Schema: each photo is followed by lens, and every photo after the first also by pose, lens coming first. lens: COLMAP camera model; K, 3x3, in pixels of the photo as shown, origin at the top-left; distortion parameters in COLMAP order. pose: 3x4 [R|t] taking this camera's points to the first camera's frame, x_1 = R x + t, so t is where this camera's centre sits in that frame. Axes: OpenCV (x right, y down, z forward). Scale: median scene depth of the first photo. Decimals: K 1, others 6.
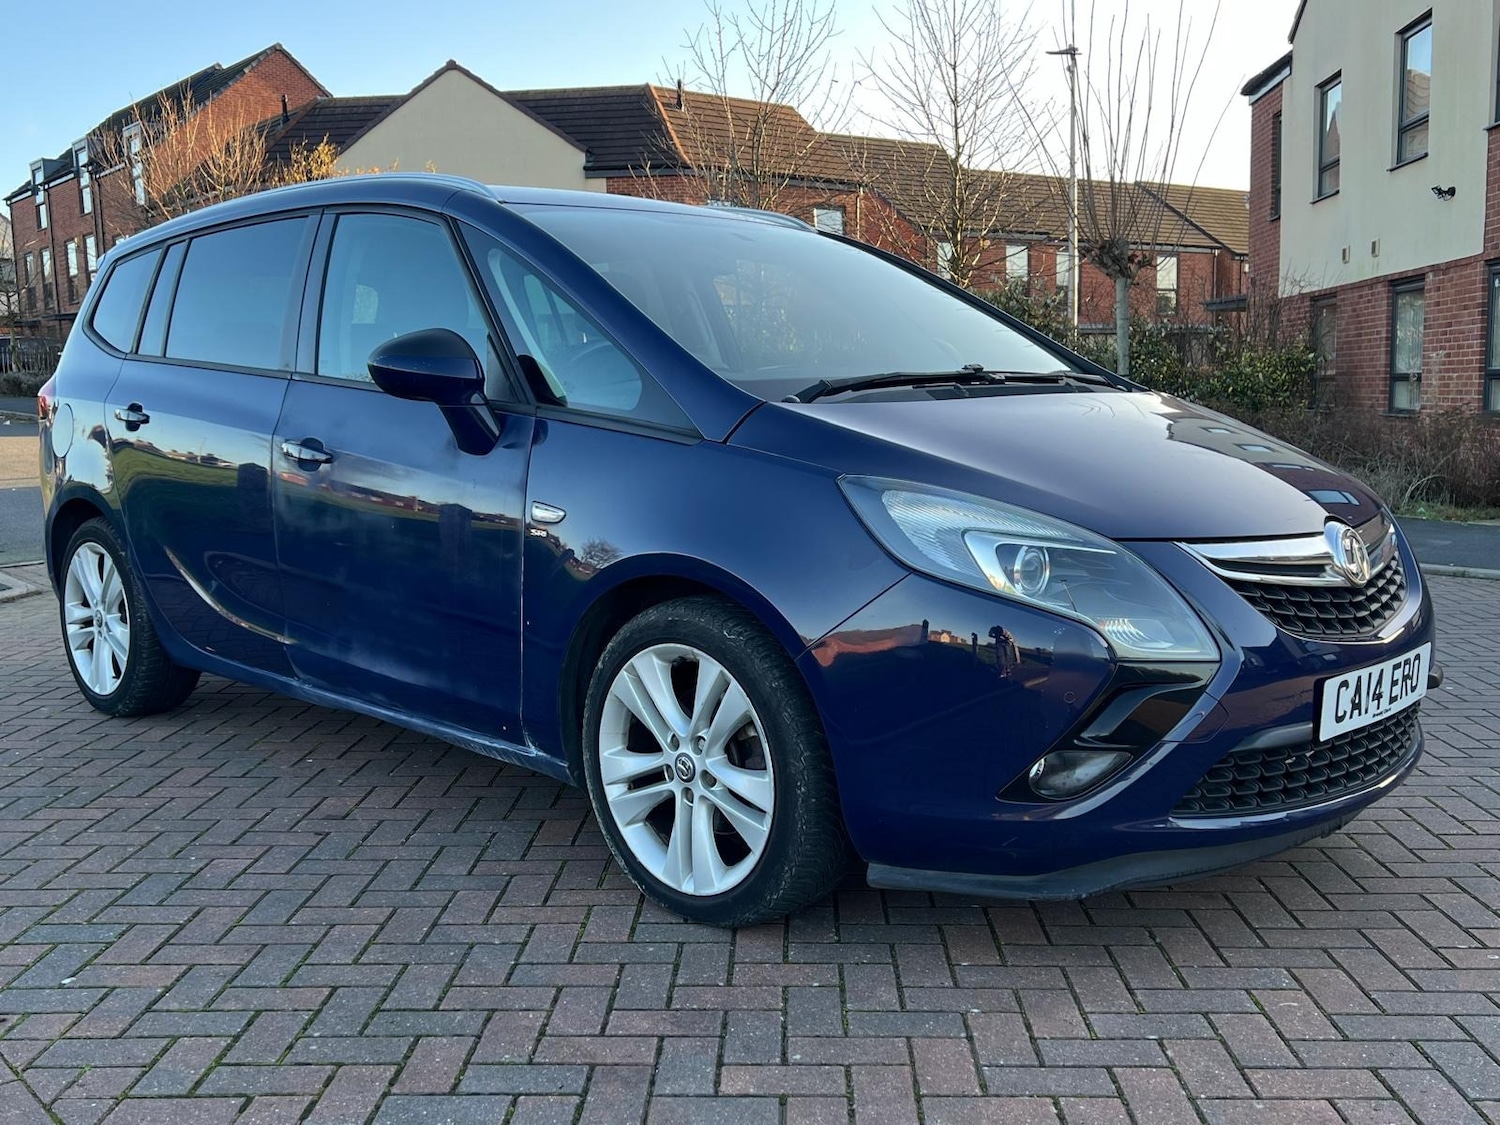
lens RADIAL K [[1464.8, 0, 750.0], [0, 1464.8, 562.5], [0, 0, 1]] dist [0.054522, -0.089010]
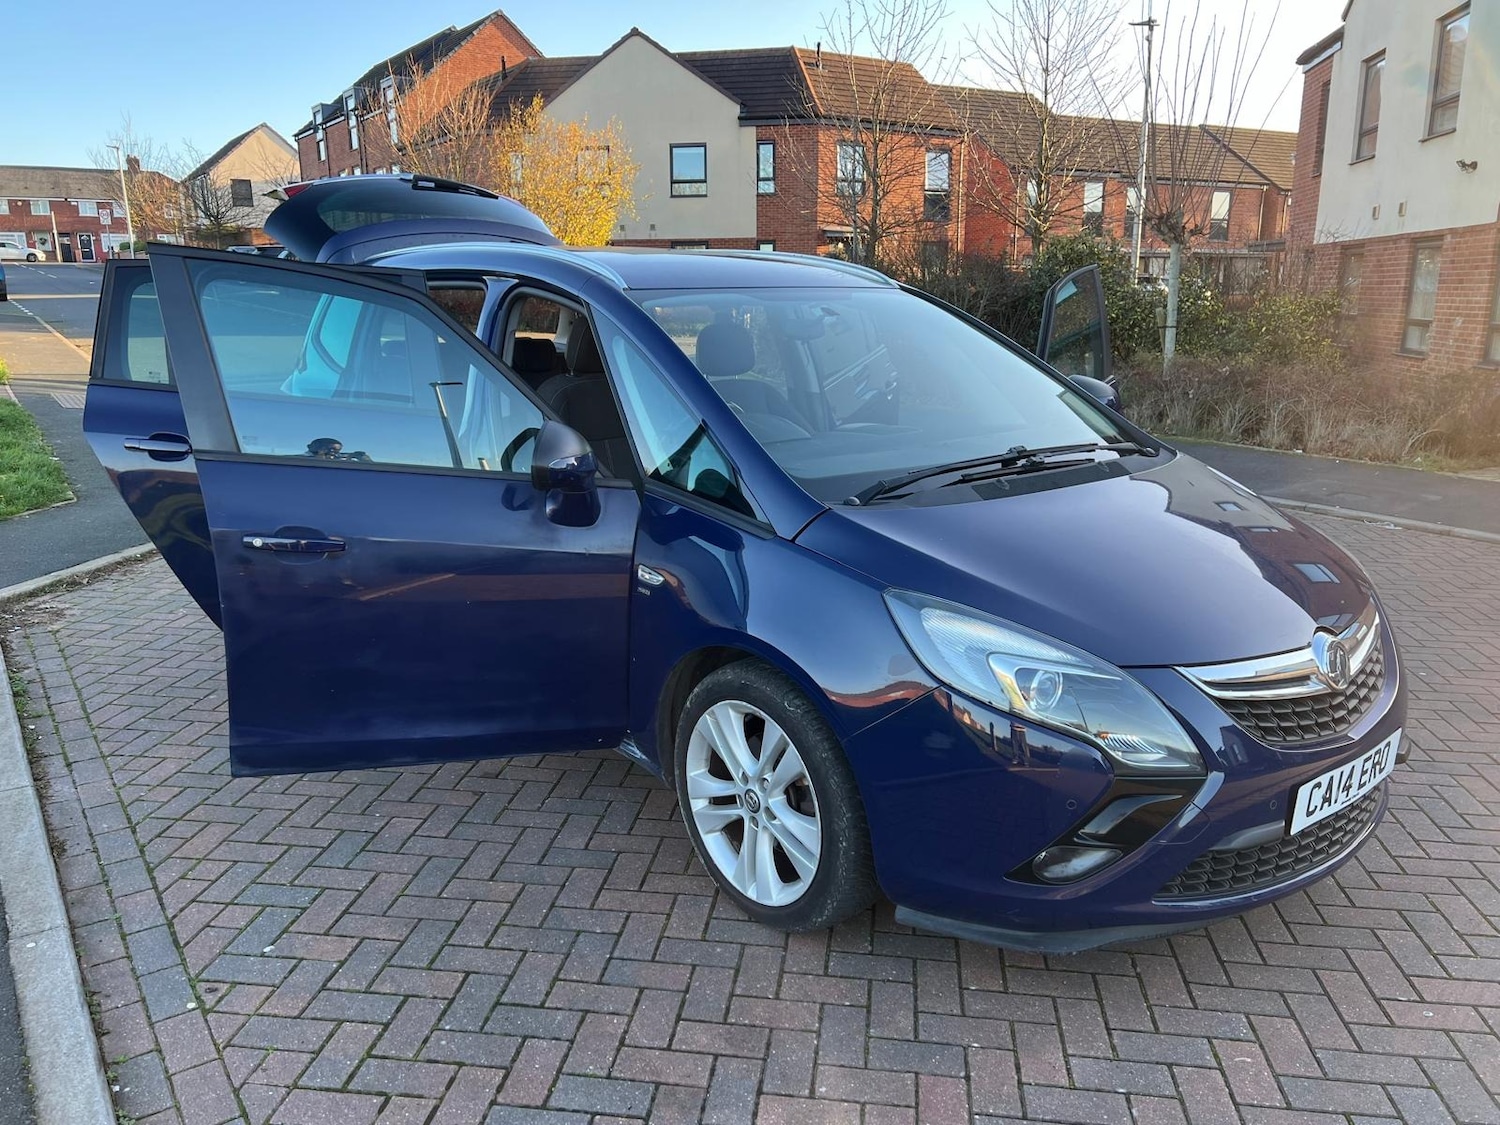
lens RADIAL K [[1141.8, 0, 750.8], [0, 1141.8, 558.2], [0, 0, 1]] dist [0.039735, -0.047017]
pose [[0.994750, 0.041758, -0.093432, 0.034236], [-0.030710, 0.992692, 0.116706, -0.168992], [0.097622, -0.113224, 0.988762, 0.076787]]
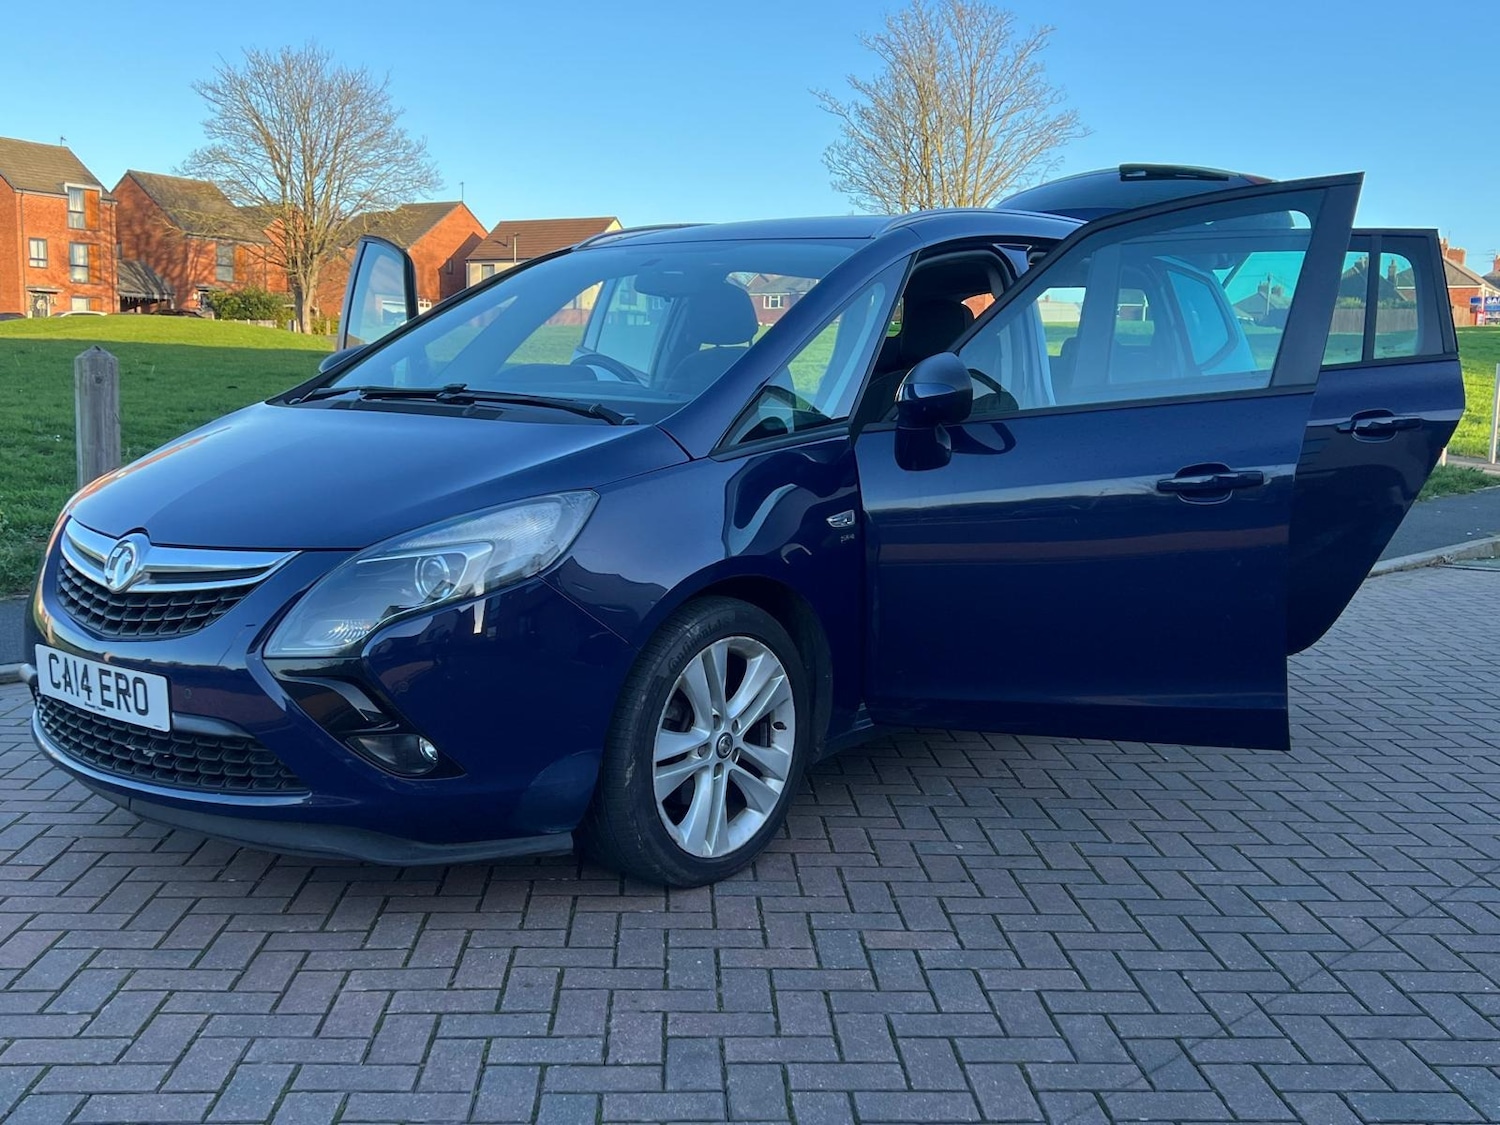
lens RADIAL K [[1539.3, 0, 754.0], [0, 1539.3, 566.5], [0, 0, 1]] dist [0.078964, -0.126646]
pose [[0.077271, 0.144674, -0.986458, 1.510923], [-0.141071, 0.981048, 0.132830, -0.211268], [0.986979, 0.128897, 0.096216, 1.292592]]
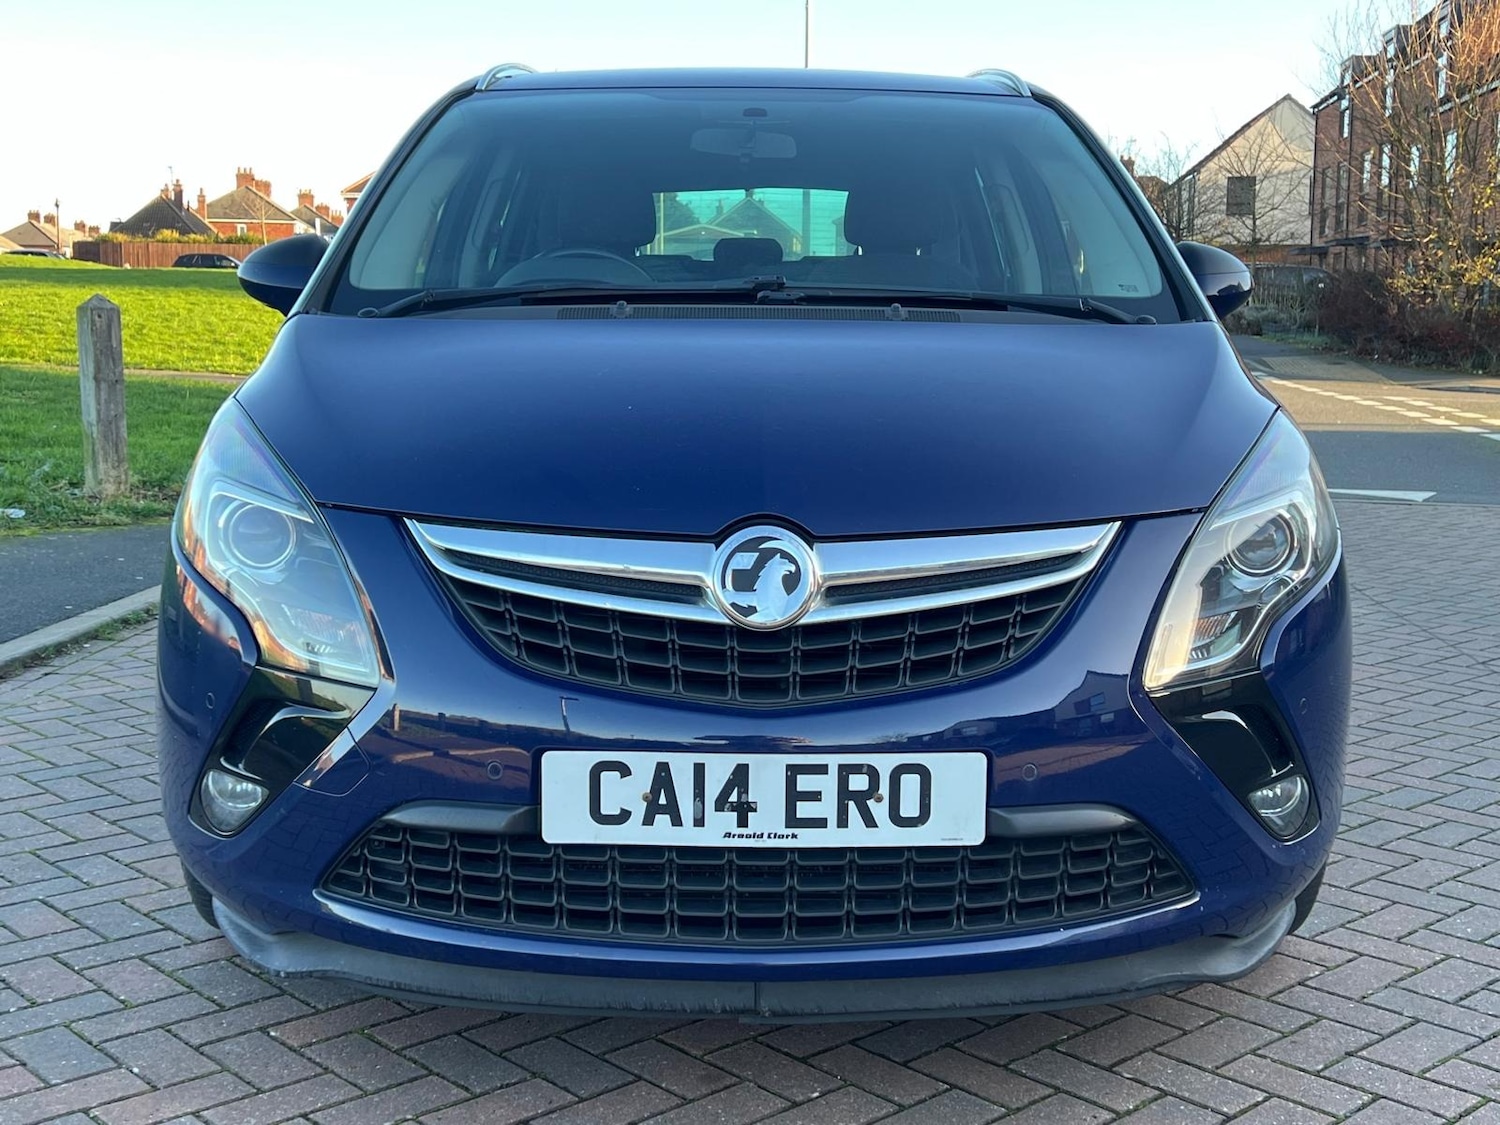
lens RADIAL K [[1810.3, 0, 761.5], [0, 1810.3, 559.4], [0, 0, 1]] dist [0.117812, -0.277970]
pose [[0.705286, 0.108449, -0.700578, 0.898781], [-0.103853, 0.993374, 0.049223, -0.047373], [0.701274, 0.038041, 0.711876, 0.438056]]
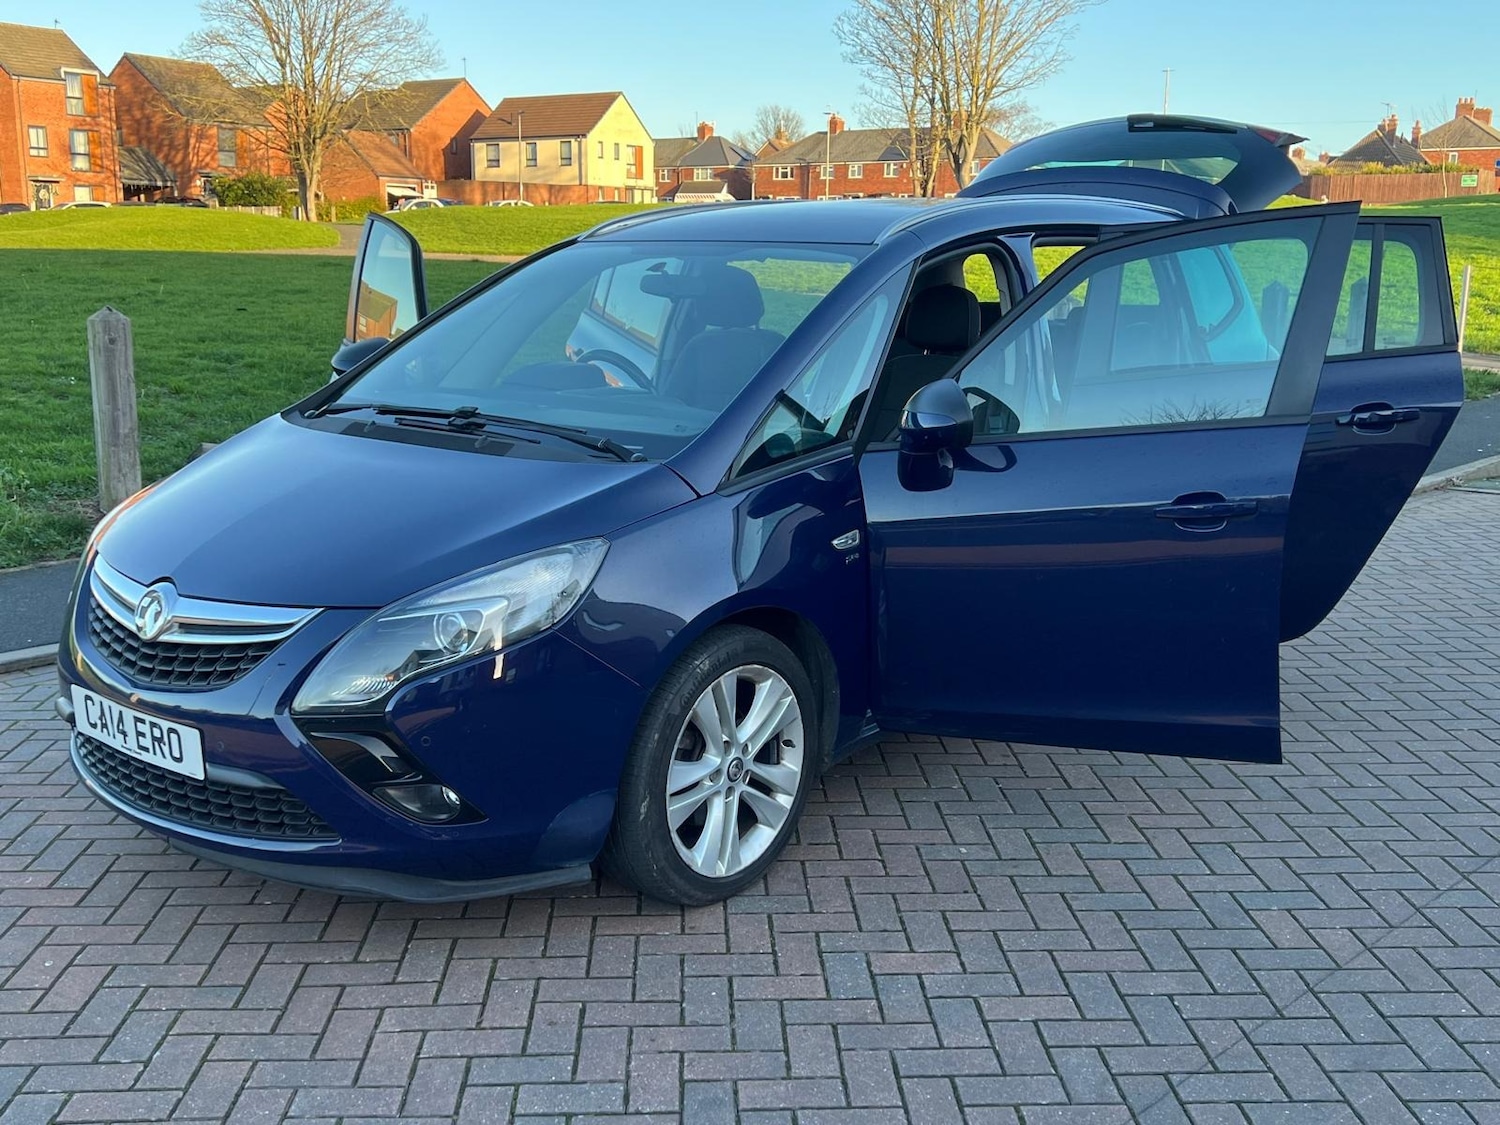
lens RADIAL K [[1543.4, 0, 753.9], [0, 1543.4, 557.6], [0, 0, 1]] dist [0.061004, -0.076876]
pose [[0.070355, 0.217781, -0.973459, 1.524138], [-0.126549, 0.969940, 0.207848, -0.336898], [0.989462, 0.108567, 0.095800, 1.280235]]
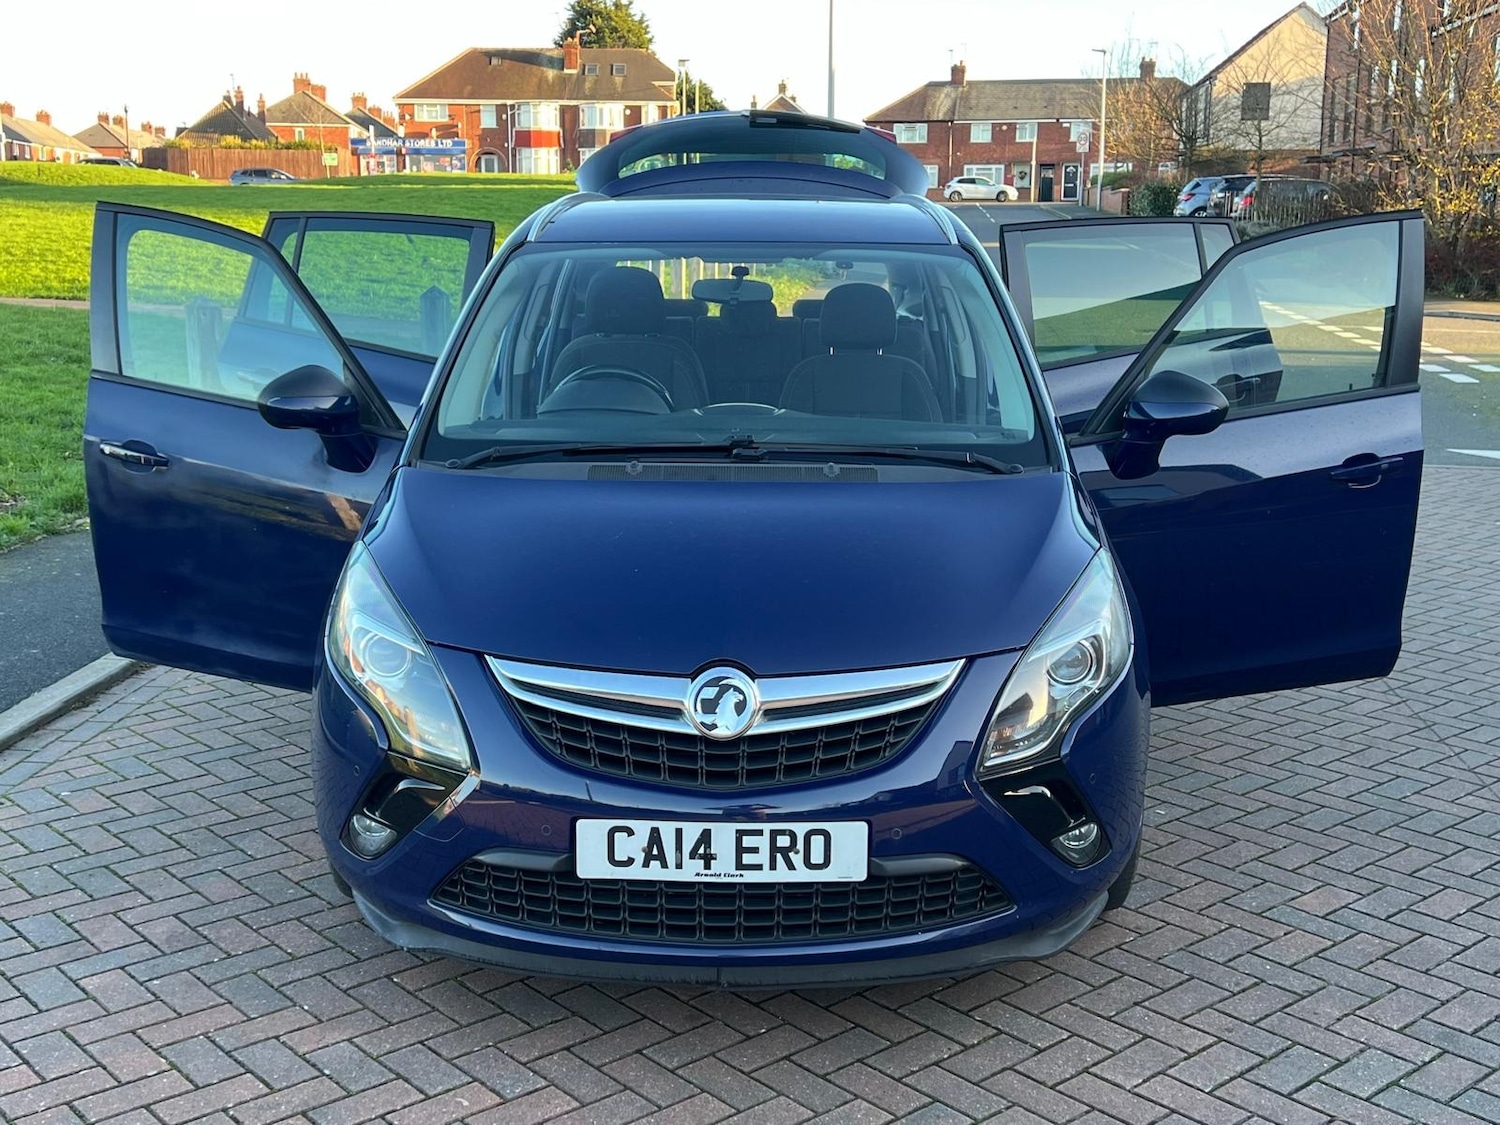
lens RADIAL K [[1724.3, 0, 741.3], [0, 1724.3, 566.1], [0, 0, 1]] dist [0.104716, -0.234659]
pose [[0.683402, 0.161407, -0.711976, 1.131443], [-0.104352, 0.986836, 0.123554, -0.218258], [0.722546, -0.010141, 0.691249, 0.241321]]
